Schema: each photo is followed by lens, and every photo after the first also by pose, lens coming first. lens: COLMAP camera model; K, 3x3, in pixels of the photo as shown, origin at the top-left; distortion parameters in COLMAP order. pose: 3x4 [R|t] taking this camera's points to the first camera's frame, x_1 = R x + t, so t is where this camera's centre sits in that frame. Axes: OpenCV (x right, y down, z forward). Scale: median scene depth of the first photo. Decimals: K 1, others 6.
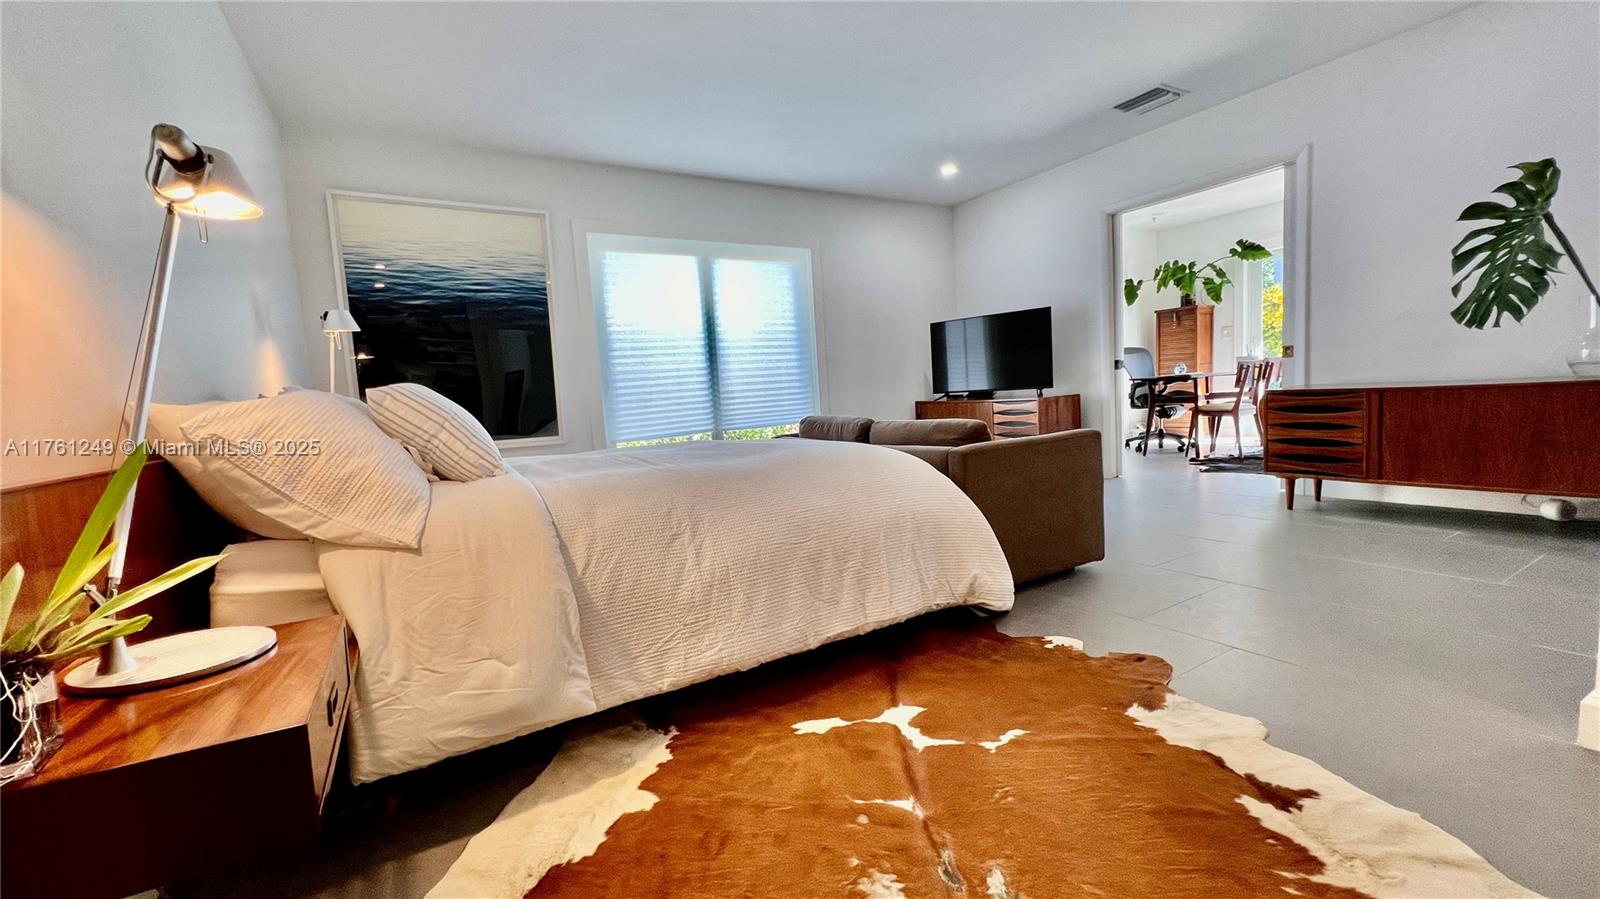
lens RADIAL K [[644.6, 0, 798.6], [0, 644.6, 452.3], [0, 0, 1]] dist [0.000115, 0.000544]
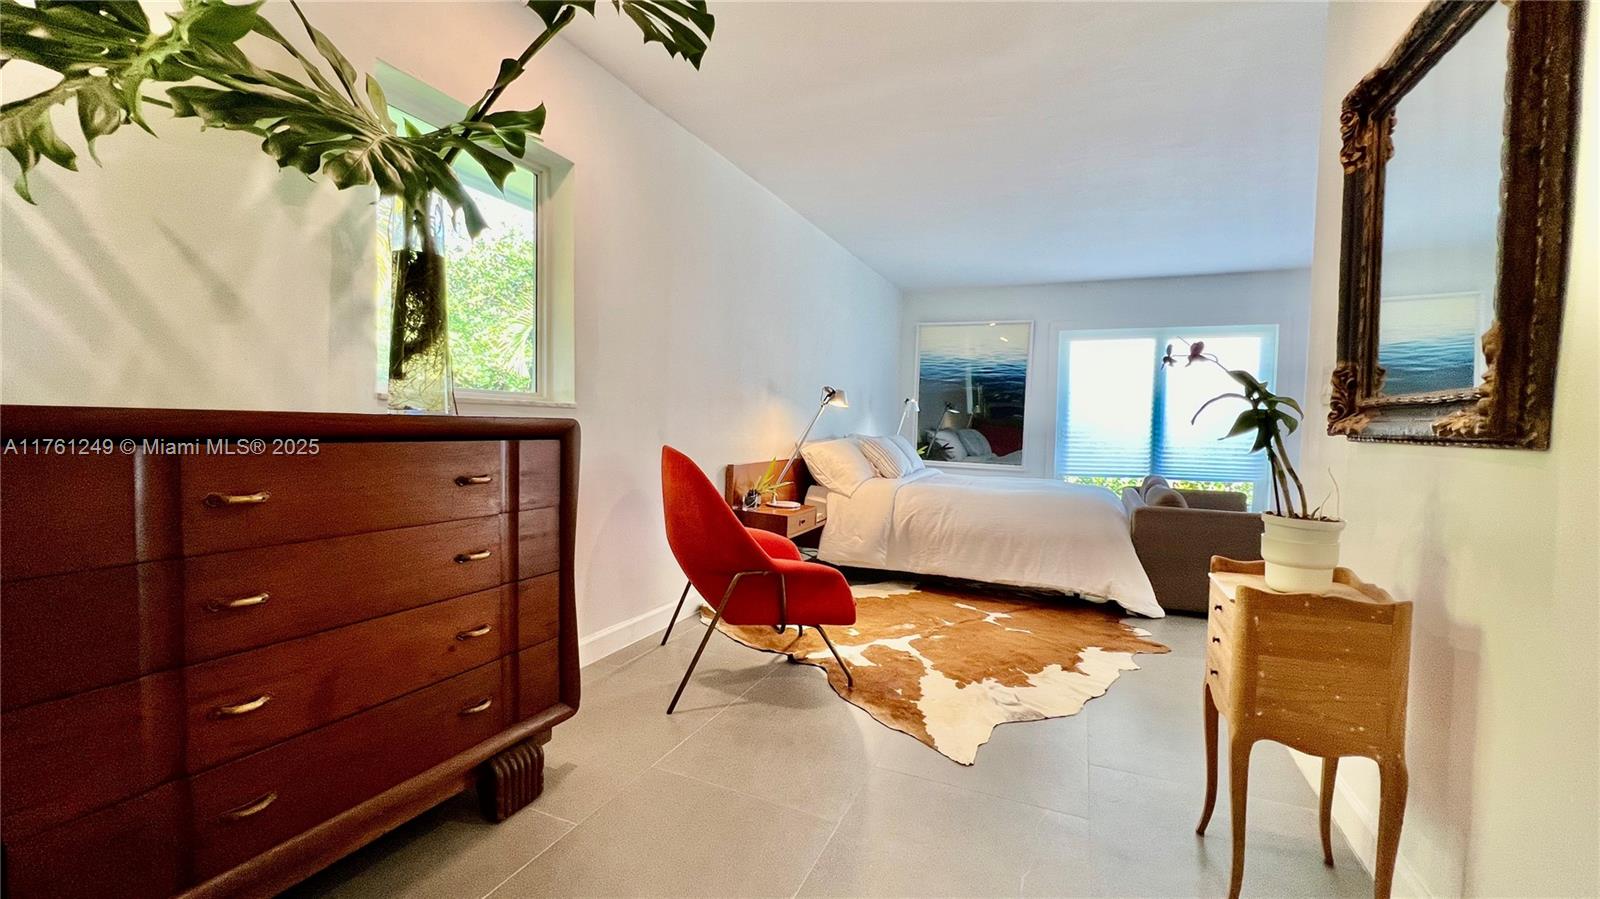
lens RADIAL K [[644.6, 0, 788.8], [0, 644.6, 456.1], [0, 0, 1]] dist [0.000115, 0.000544]
pose [[0.569230, 0.118283, -0.813625, 1.042402], [-0.134941, 0.989618, 0.049461, -0.092907], [0.811029, 0.081637, 0.579282, -0.617252]]
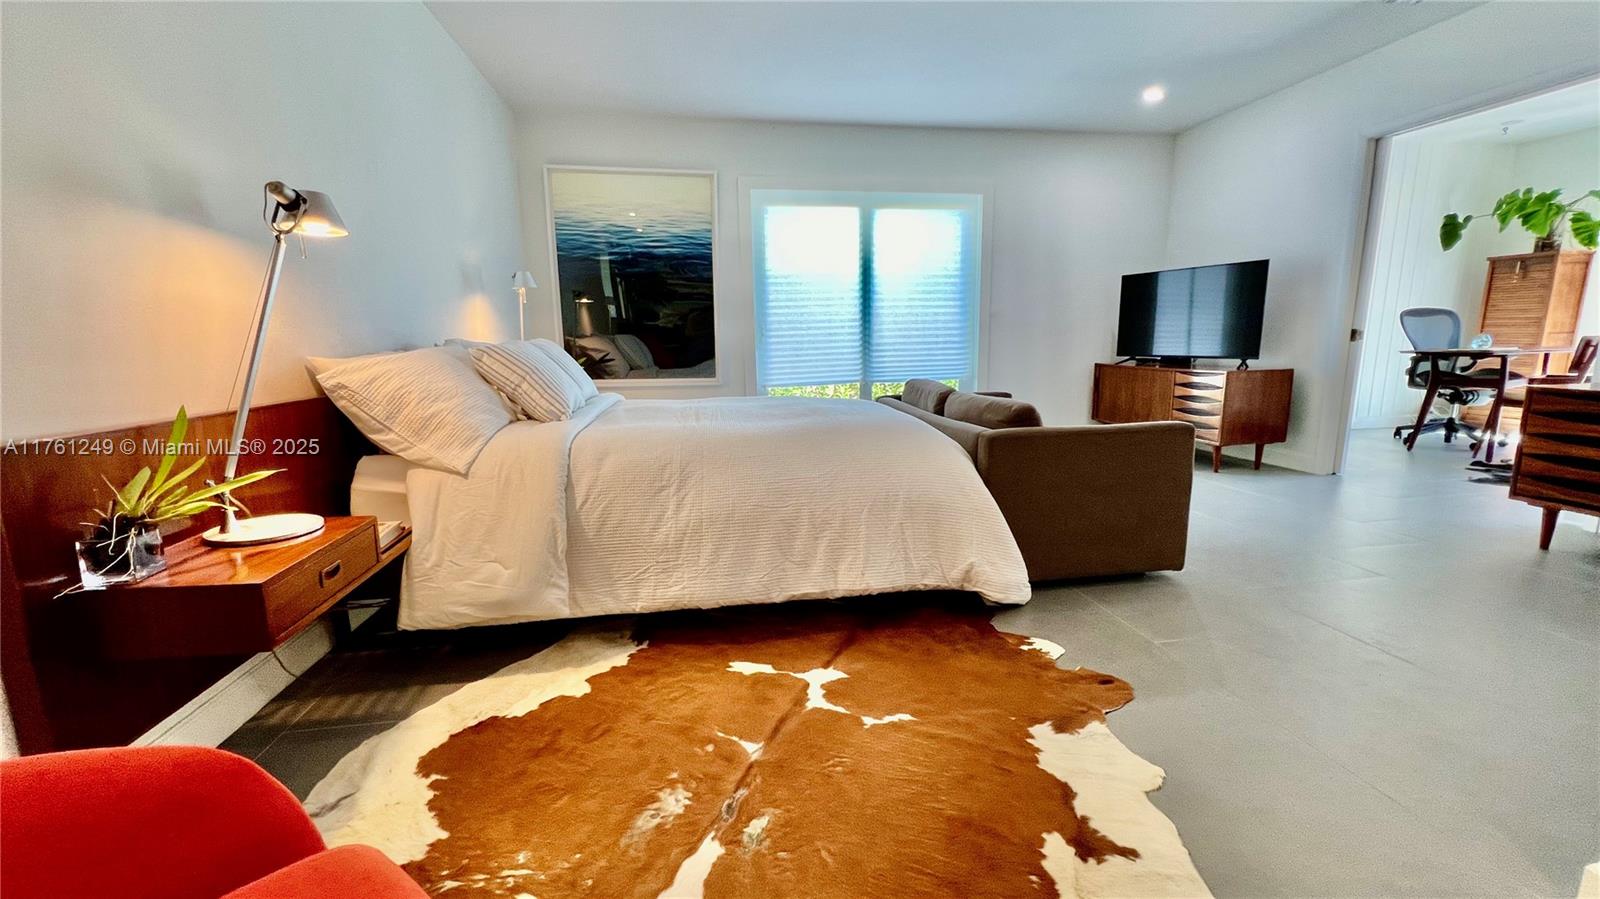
lens RADIAL K [[644.6, 0, 798.3], [0, 644.6, 452.8], [0, 0, 1]] dist [0.000115, 0.000544]
pose [[0.927418, 0.111122, -0.357138, 0.337984], [-0.075548, 0.990820, 0.112105, -0.062580], [0.366317, -0.076987, 0.927300, 0.001138]]
